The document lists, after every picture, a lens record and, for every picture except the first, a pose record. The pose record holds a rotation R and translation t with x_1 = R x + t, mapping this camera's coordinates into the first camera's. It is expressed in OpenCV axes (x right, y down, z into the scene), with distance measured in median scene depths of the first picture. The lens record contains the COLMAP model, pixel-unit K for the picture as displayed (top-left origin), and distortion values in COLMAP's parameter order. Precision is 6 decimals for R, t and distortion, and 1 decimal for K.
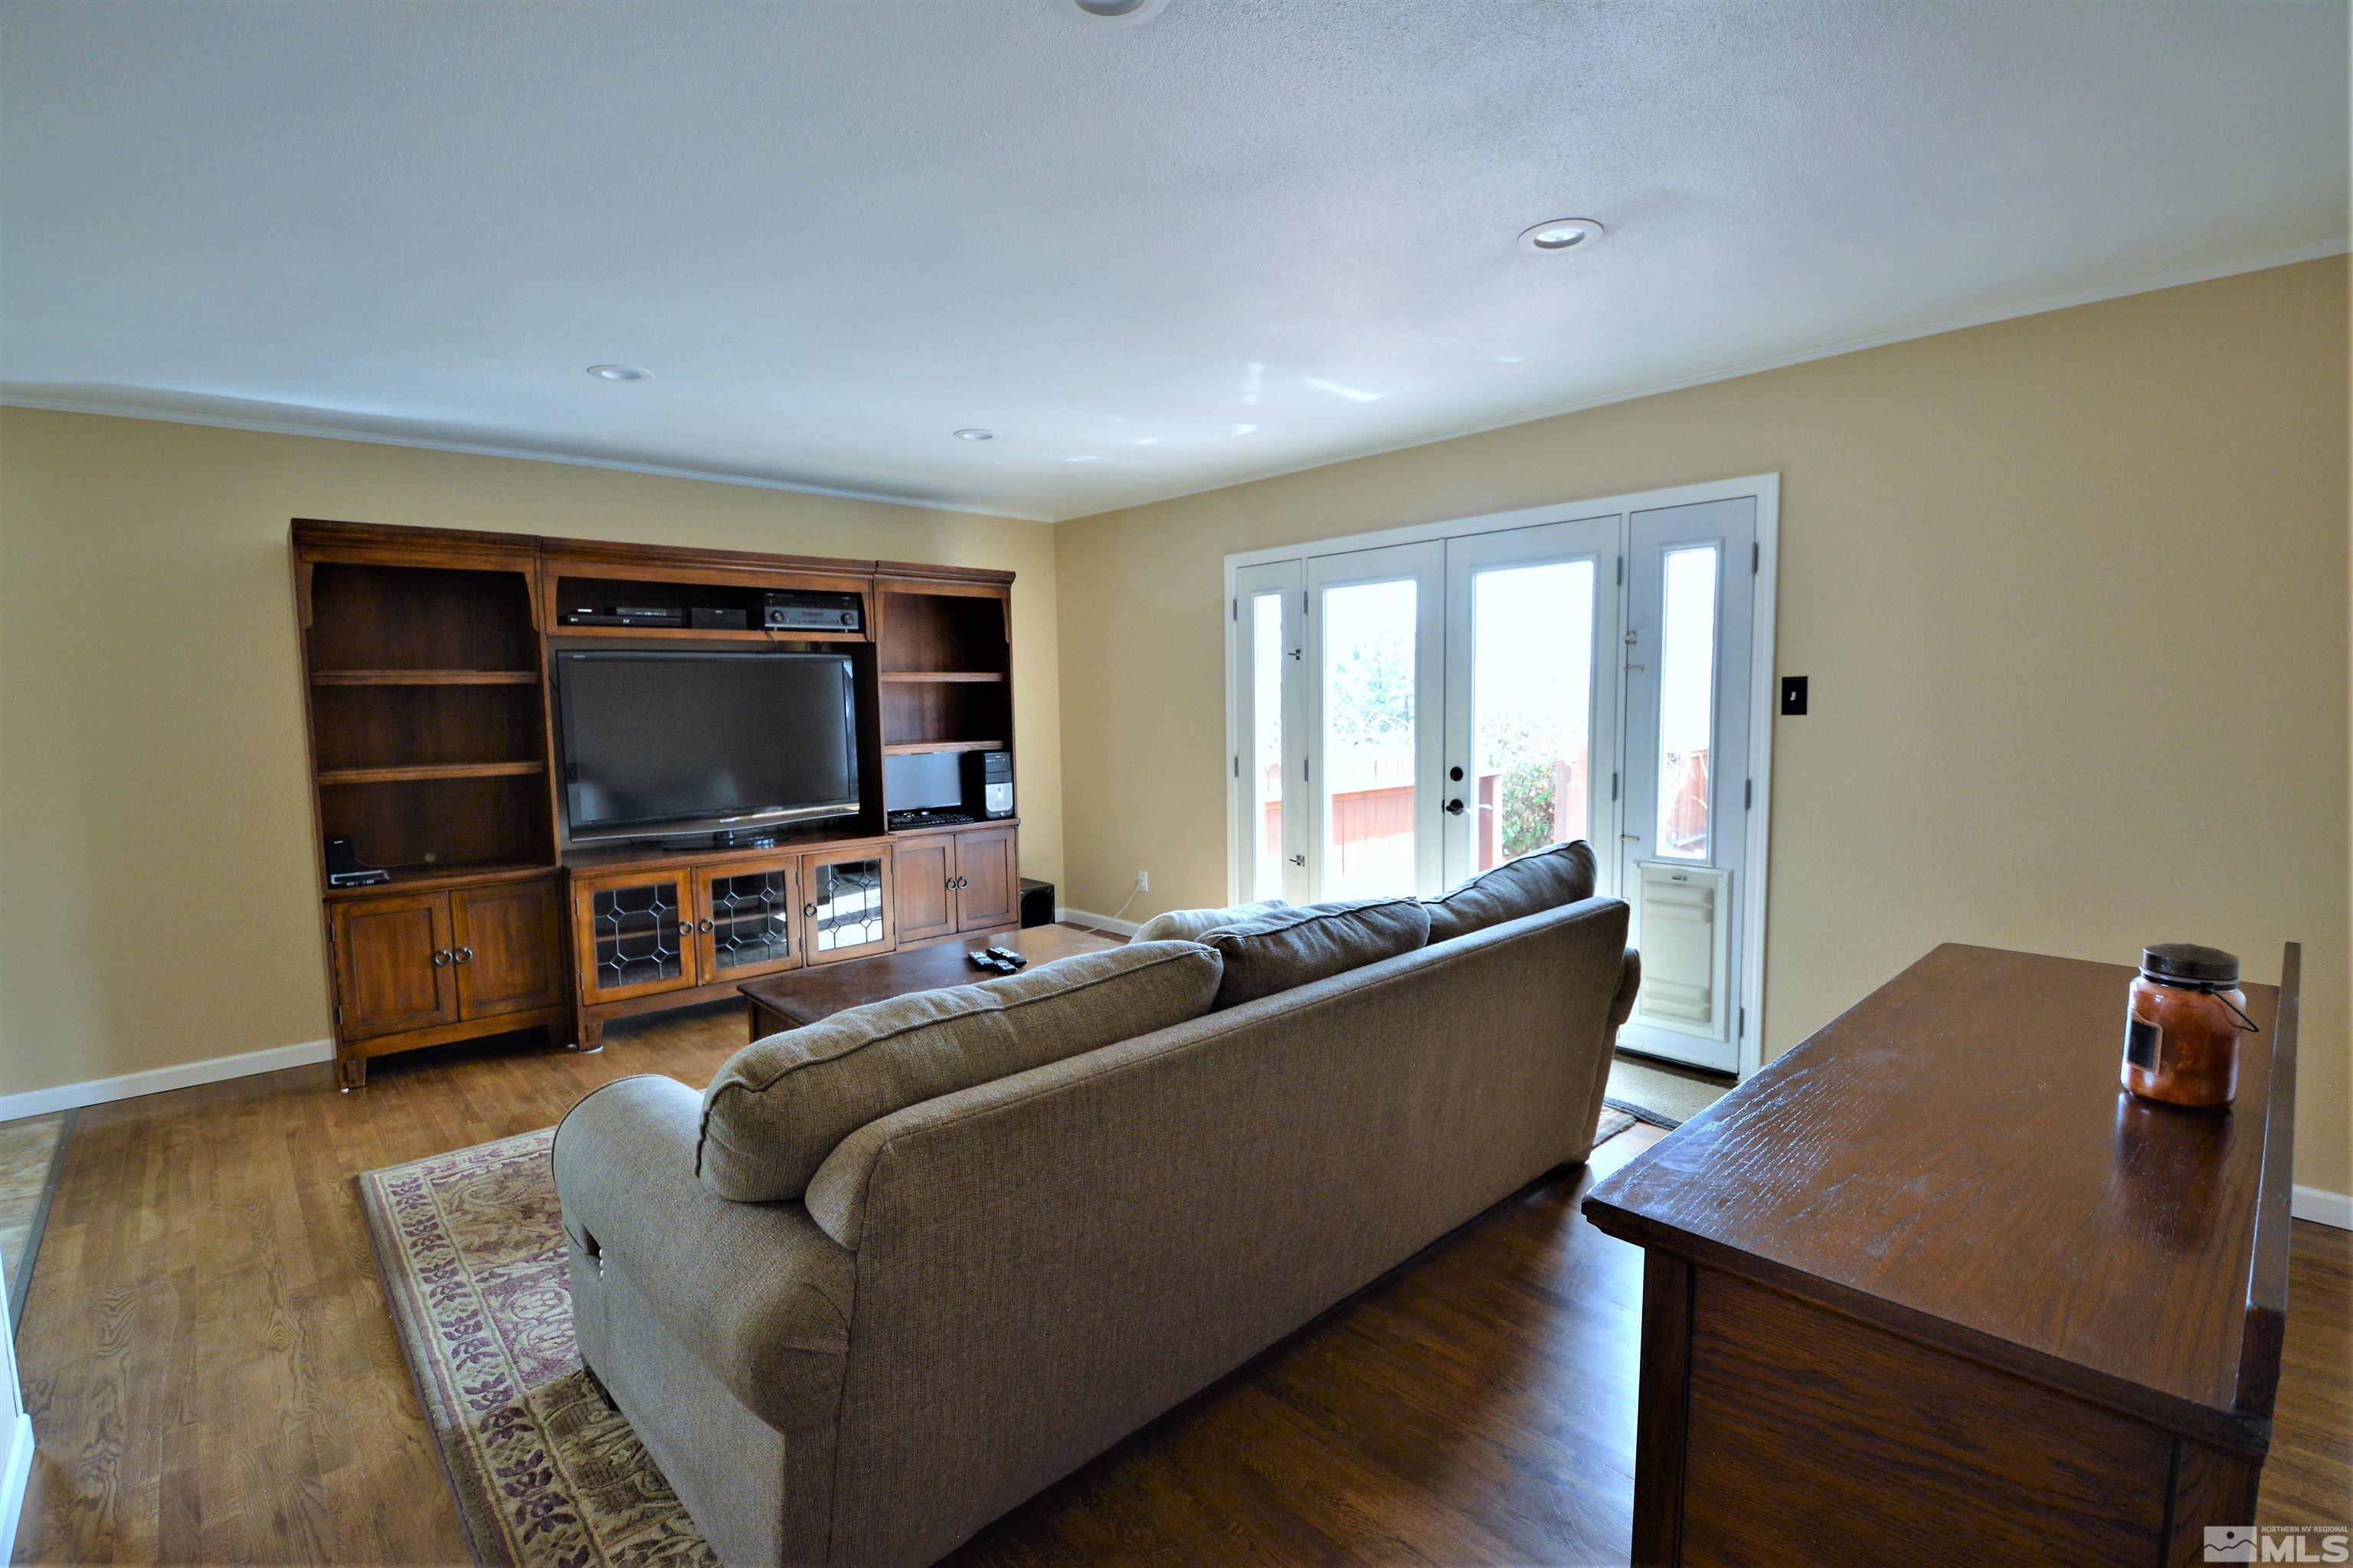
lens RADIAL K [[1059.0, 0, 1178.5], [0, 1059.0, 799.3], [0, 0, 1]] dist [0.014470, -0.024211]
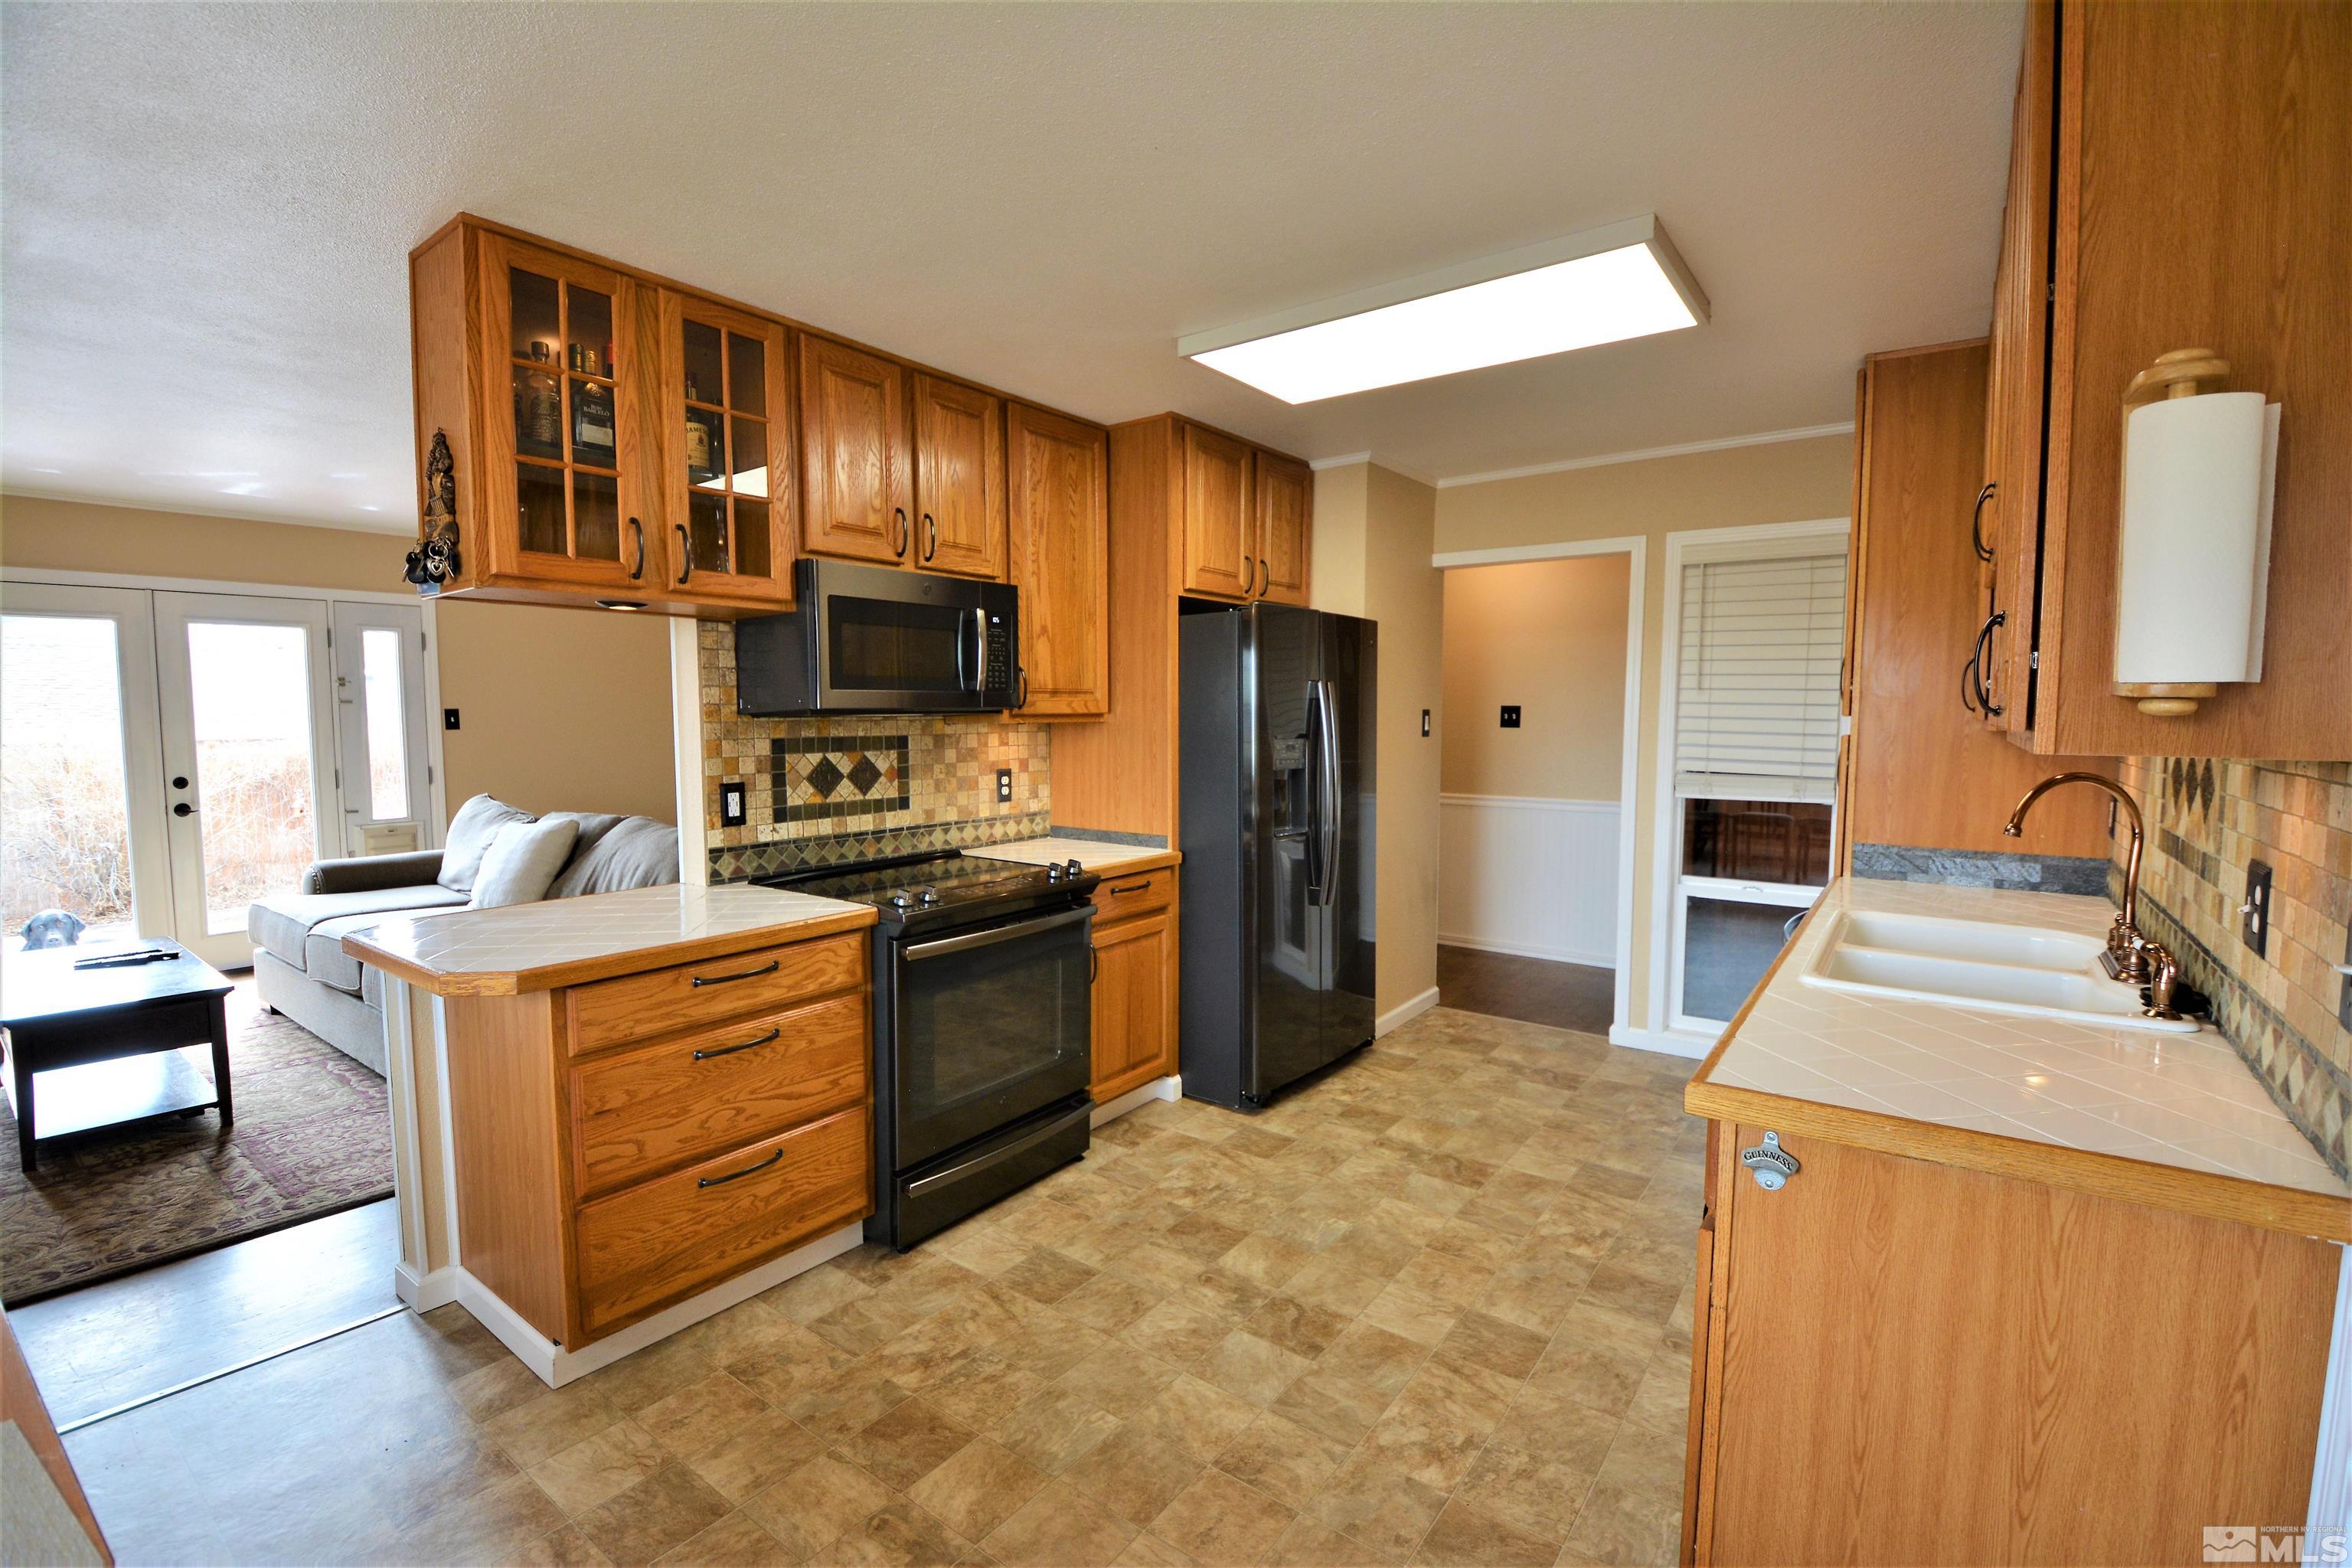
lens RADIAL K [[1025.3, 0, 1172.8], [0, 1025.3, 784.9], [0, 0, 1]] dist [0.021415, -0.026578]
pose [[-0.186428, -0.055029, 0.980926, -1.112881], [0.096005, 0.992631, 0.073931, 0.001327], [-0.977767, 0.107957, -0.179772, 0.094512]]
